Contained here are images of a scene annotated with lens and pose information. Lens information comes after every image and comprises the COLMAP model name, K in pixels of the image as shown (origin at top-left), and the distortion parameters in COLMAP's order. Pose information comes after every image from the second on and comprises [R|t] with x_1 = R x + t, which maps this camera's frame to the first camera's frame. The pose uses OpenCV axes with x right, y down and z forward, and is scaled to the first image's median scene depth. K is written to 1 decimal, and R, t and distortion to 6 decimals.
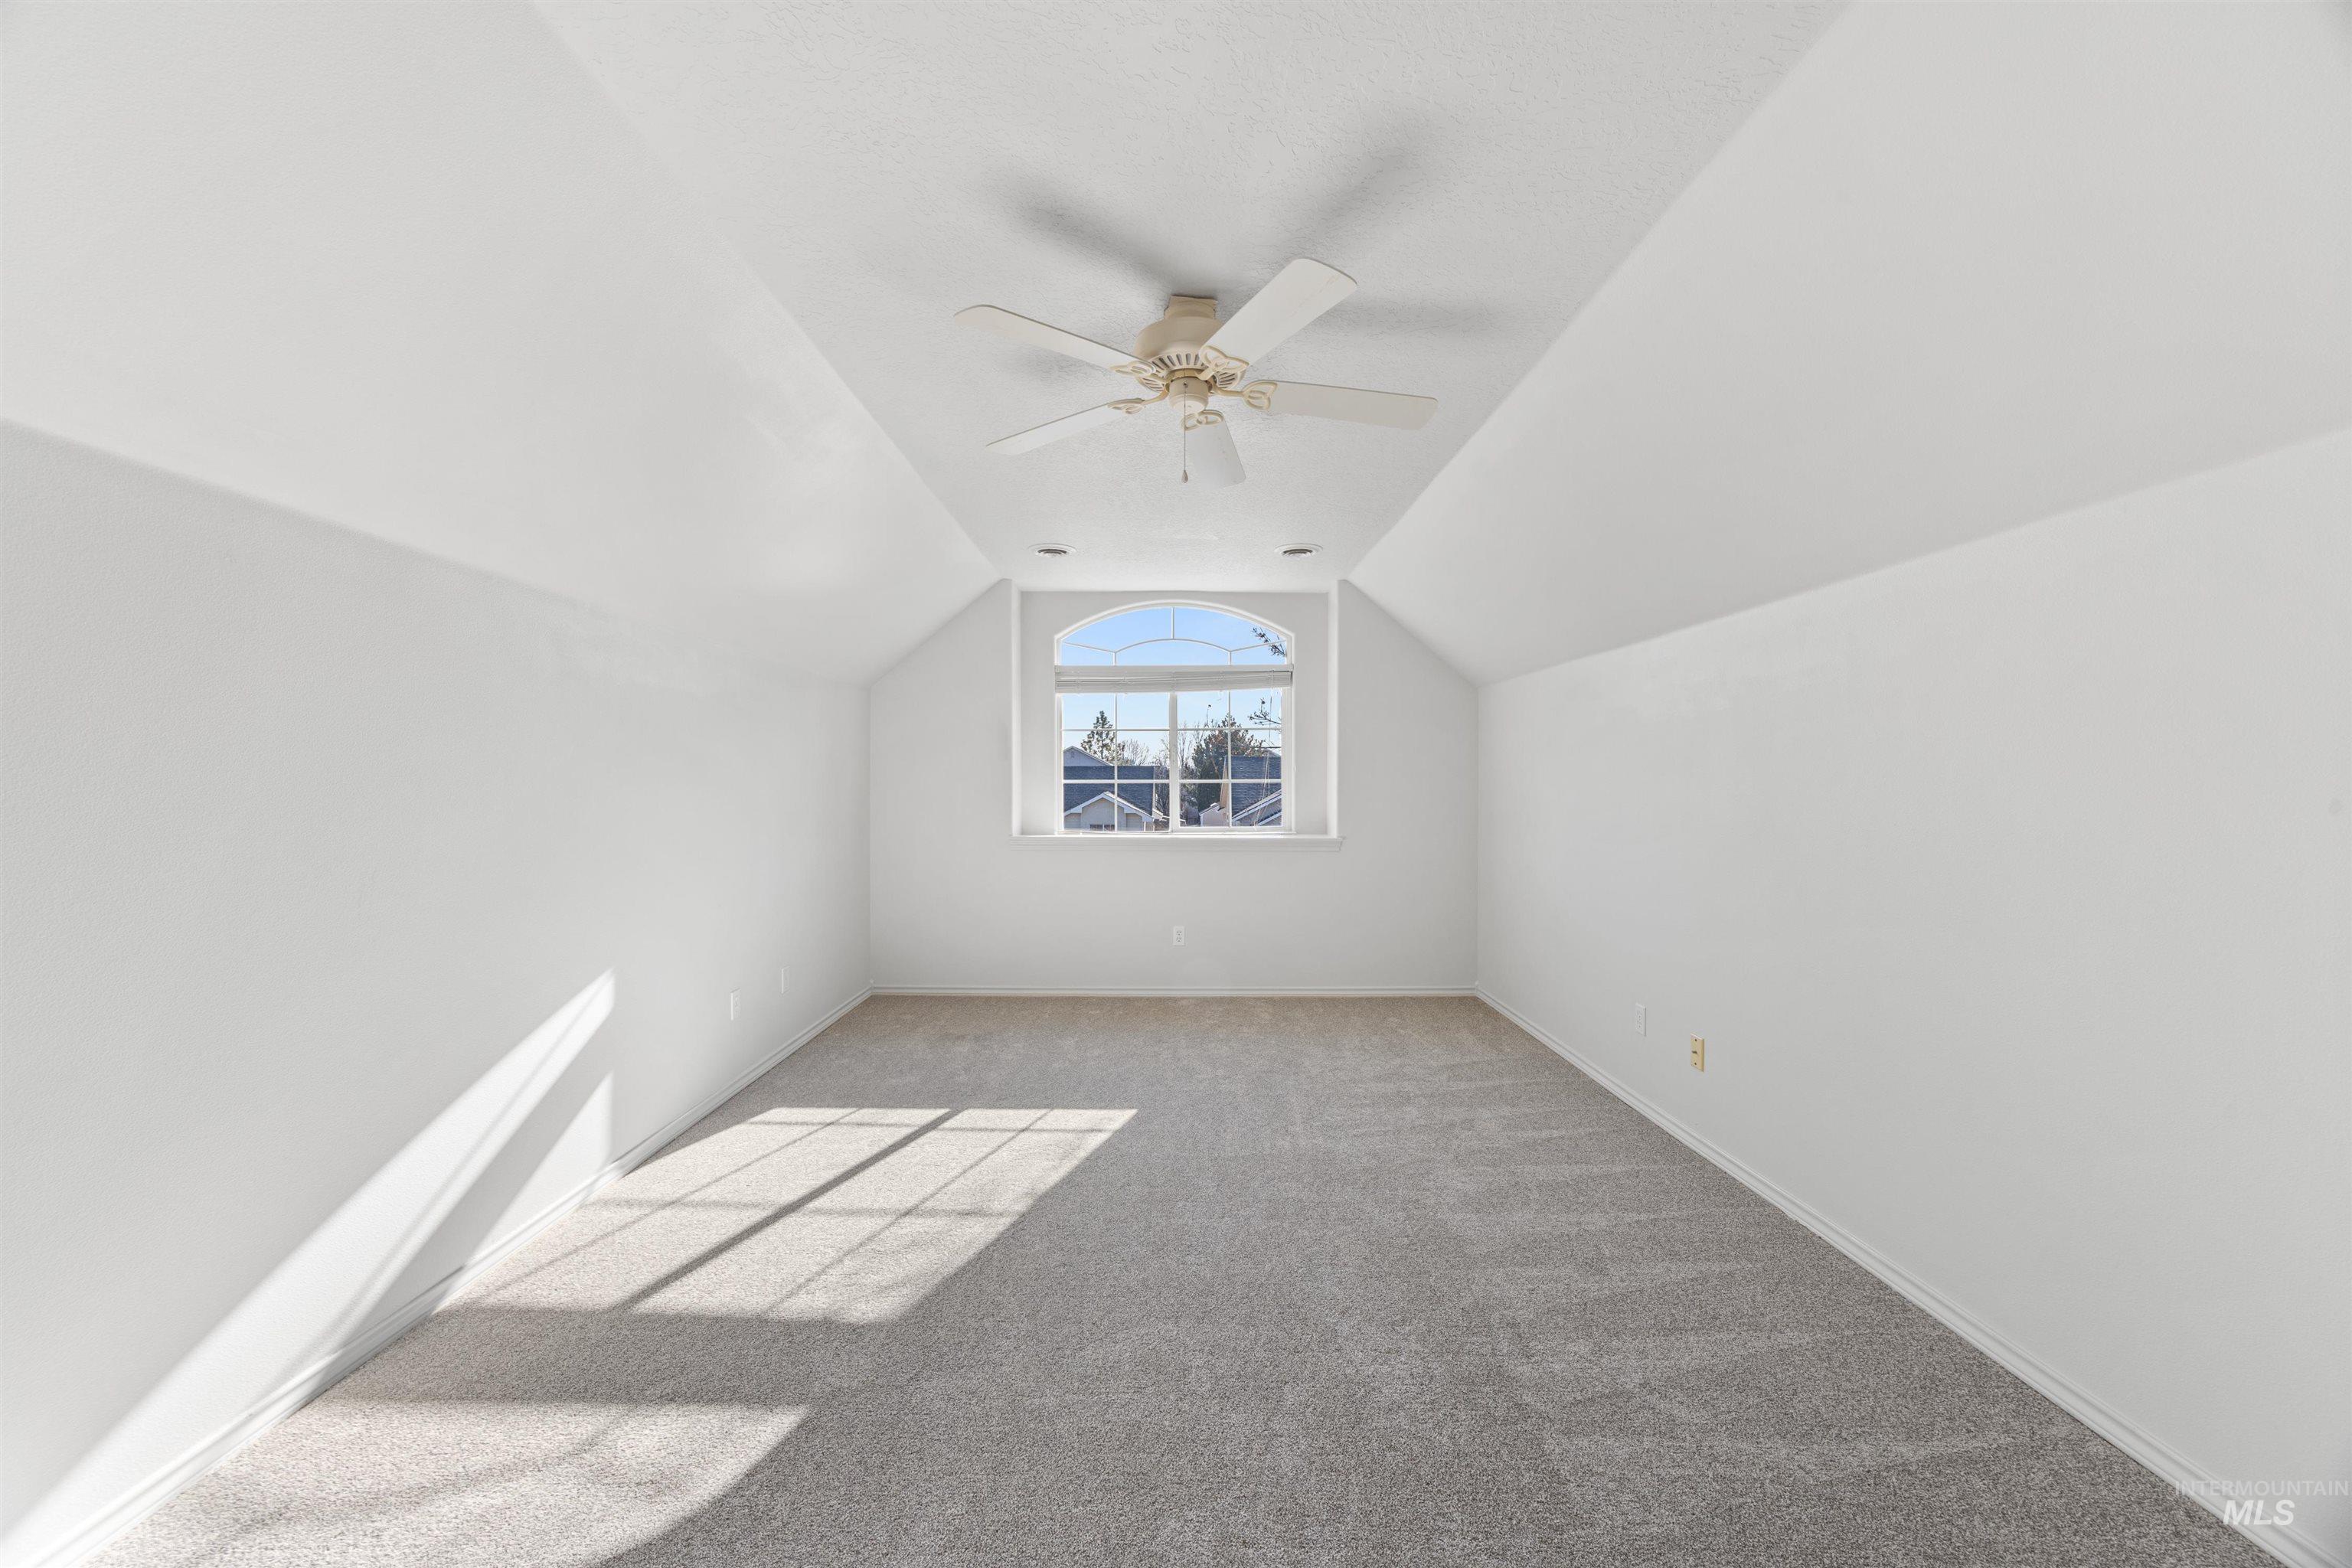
lens RADIAL K [[914.7, 0, 1173.9], [0, 914.7, 781.6], [0, 0, 1]] dist [0.002941, 0.000166]
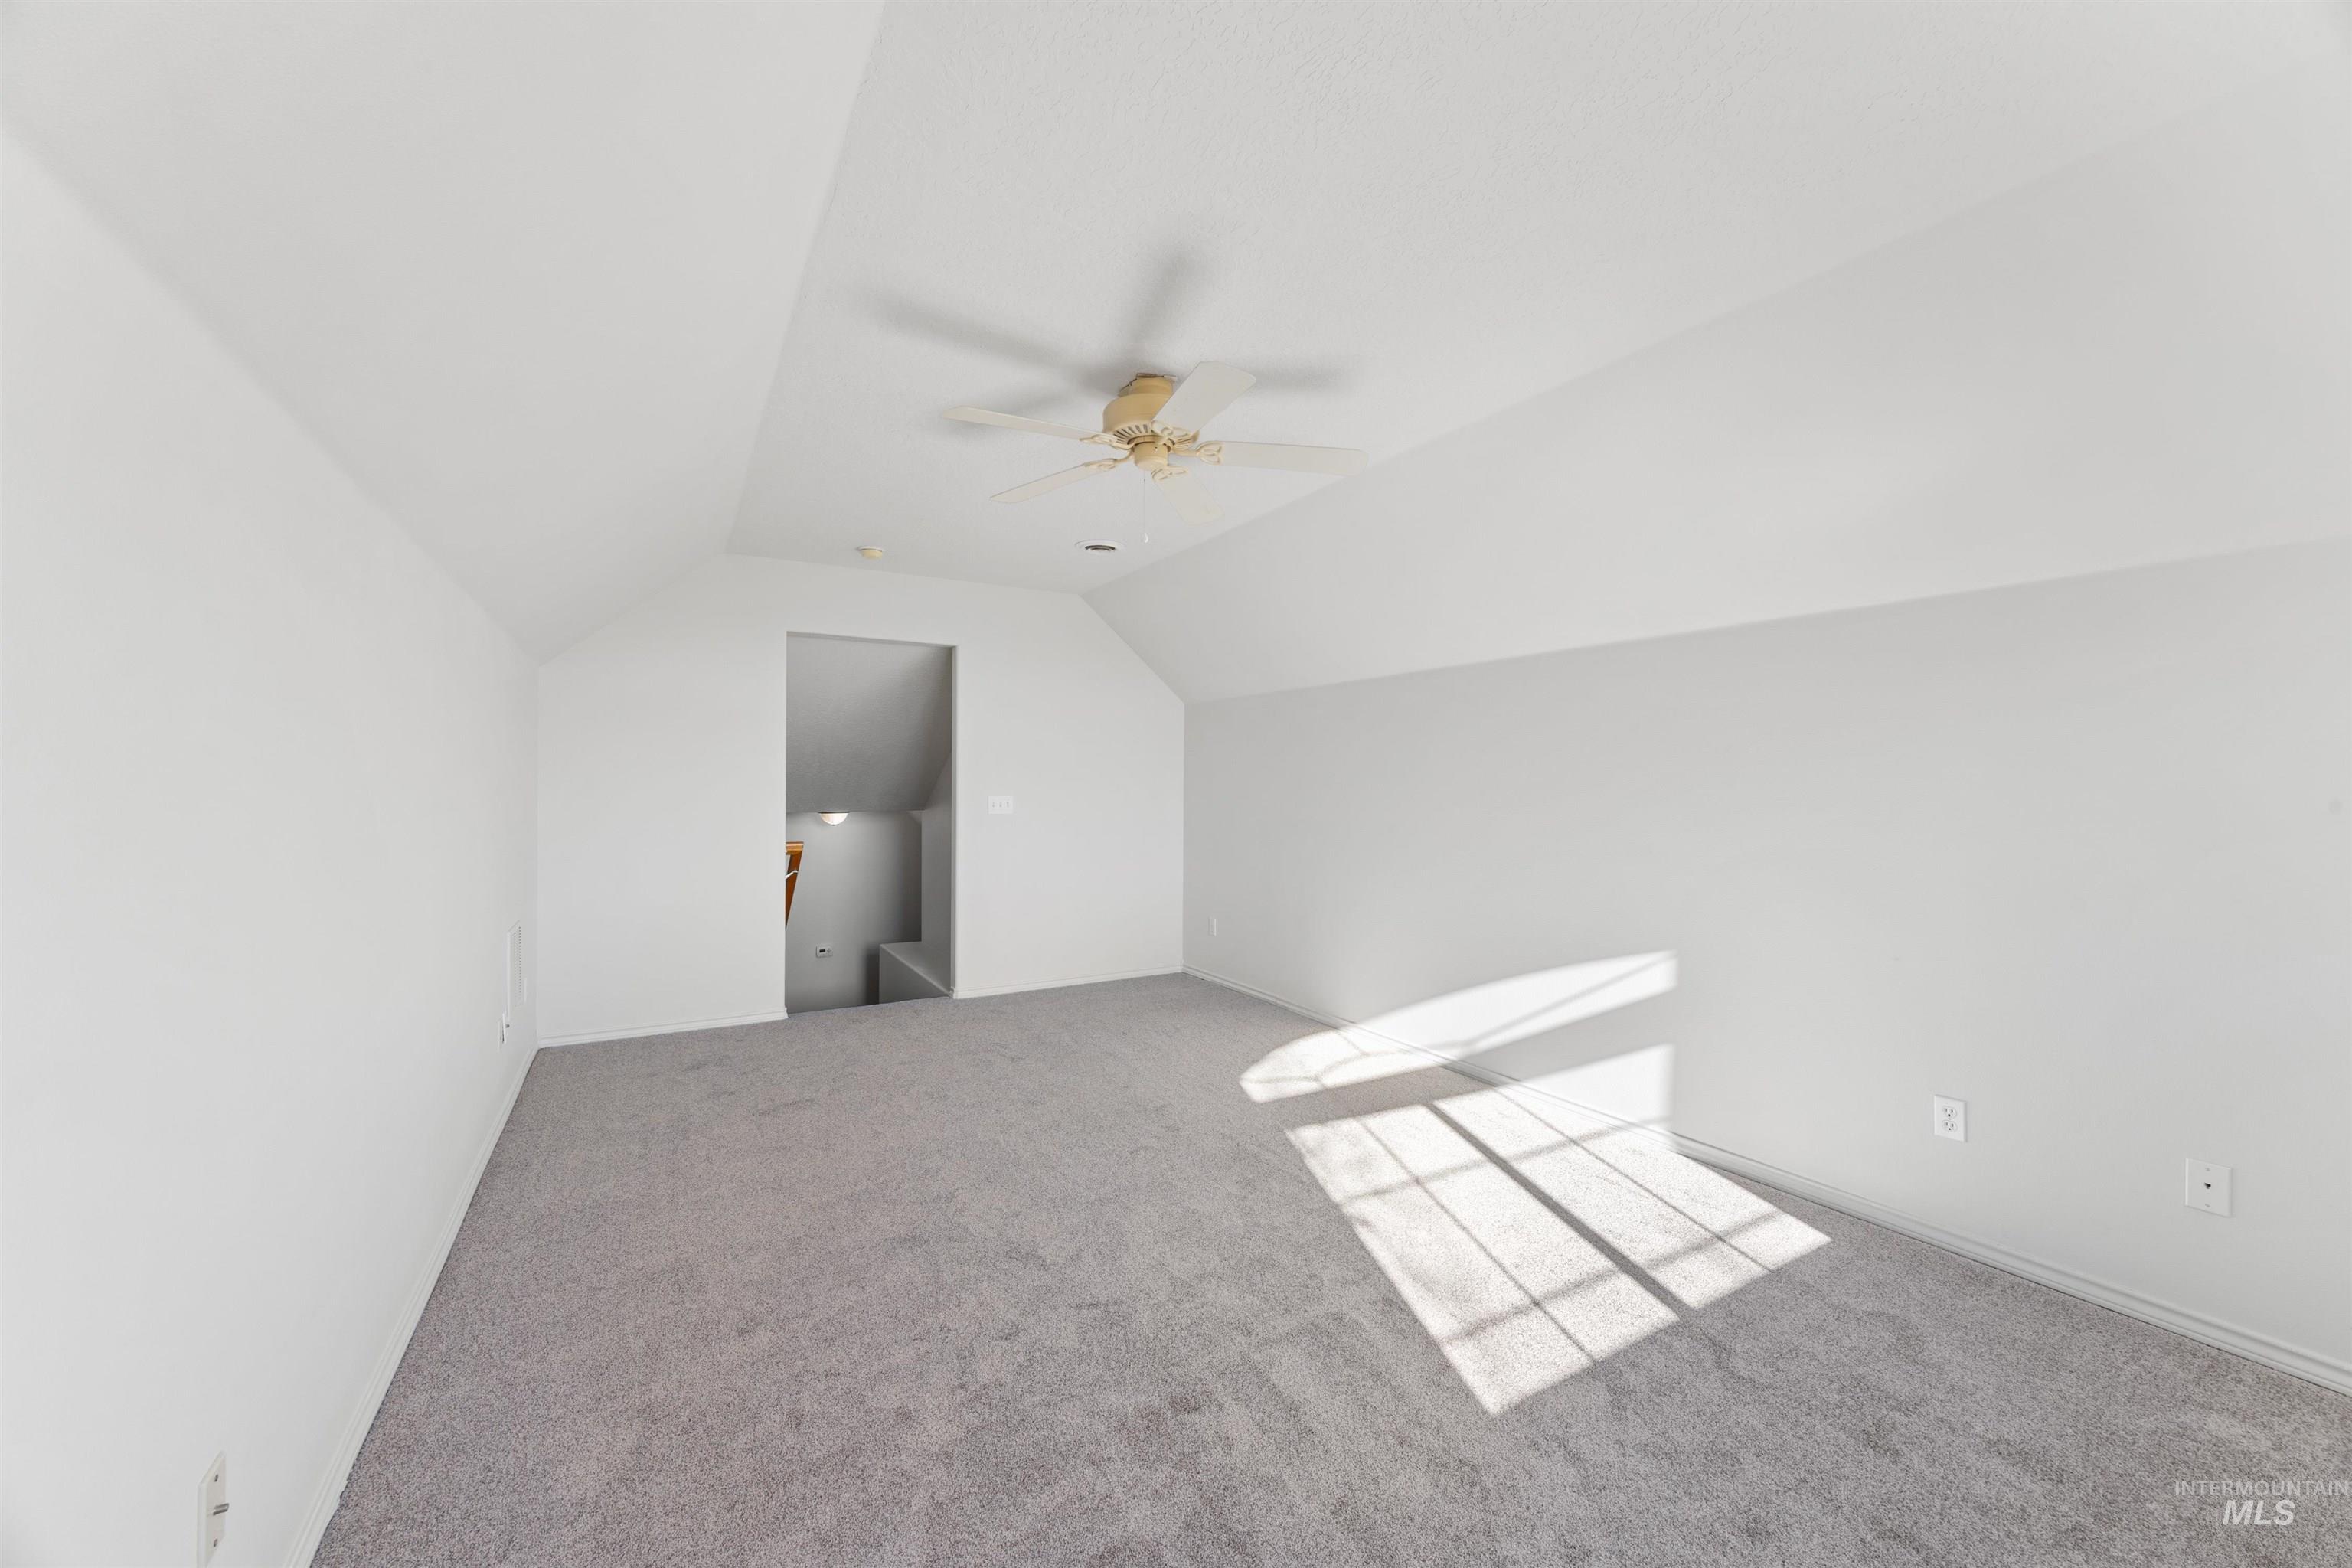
lens RADIAL K [[914.7, 0, 1177.9], [0, 914.7, 784.3], [0, 0, 1]] dist [0.002941, 0.000166]
pose [[-0.873221, -0.004764, -0.487300, 0.454397], [-0.005673, 0.999984, 0.000391, -0.009622], [0.487291, 0.003106, -0.873234, 1.630271]]
